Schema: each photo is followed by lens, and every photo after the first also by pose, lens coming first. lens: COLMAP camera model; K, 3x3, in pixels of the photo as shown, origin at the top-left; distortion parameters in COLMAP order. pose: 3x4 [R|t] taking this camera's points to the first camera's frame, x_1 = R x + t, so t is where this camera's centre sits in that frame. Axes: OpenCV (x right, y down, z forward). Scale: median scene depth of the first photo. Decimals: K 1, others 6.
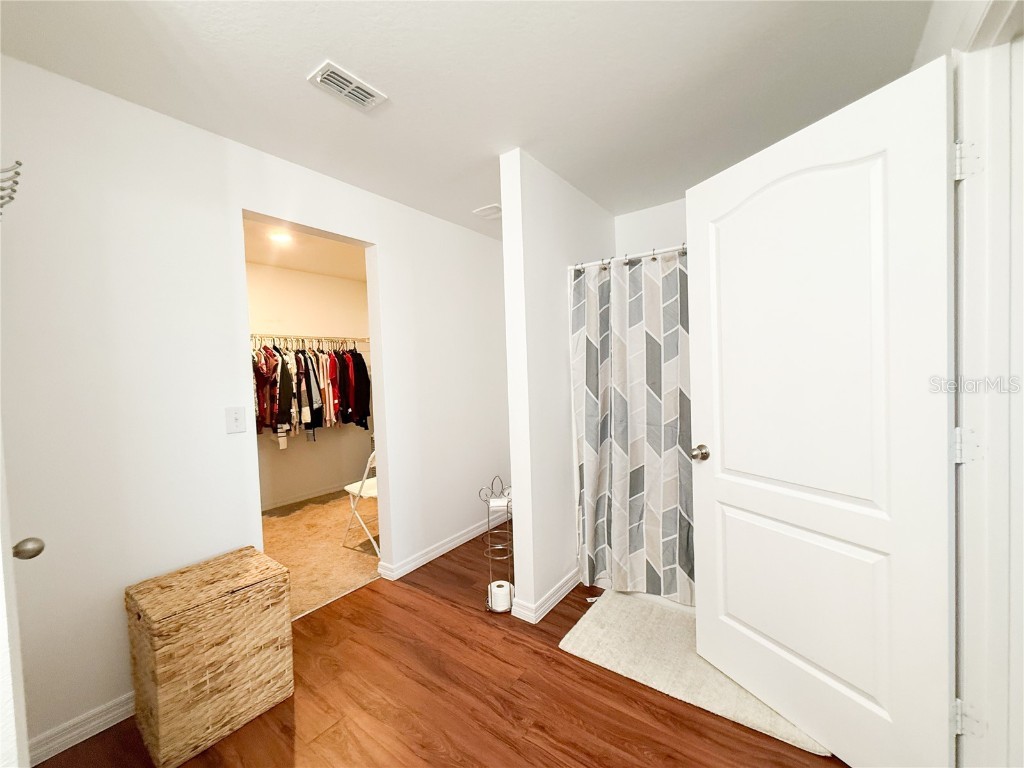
lens RADIAL K [[407.6, 0, 518.0], [0, 407.6, 386.8], [0, 0, 1]] dist [-0.000656, -0.000225]
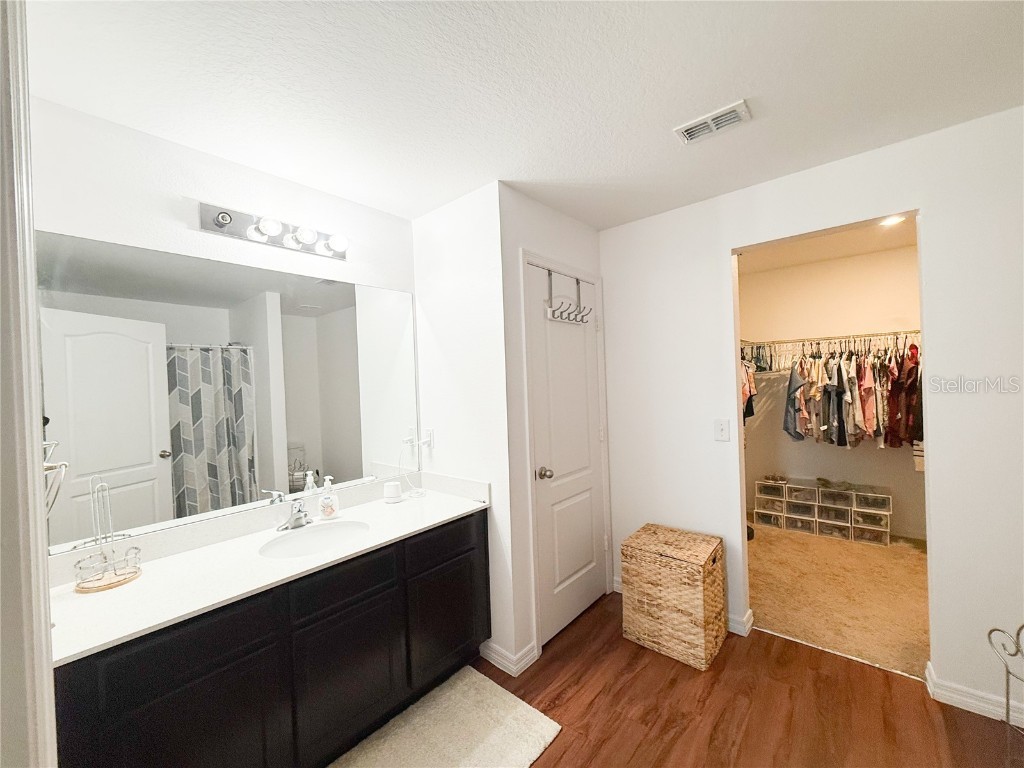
lens RADIAL K [[407.6, 0, 517.7], [0, 407.6, 386.0], [0, 0, 1]] dist [-0.000656, -0.000225]
pose [[-0.080349, 0.044693, -0.995764, 0.626097], [0.001759, 0.998999, 0.044696, -0.119254], [0.996765, 0.001840, -0.080348, 0.565699]]
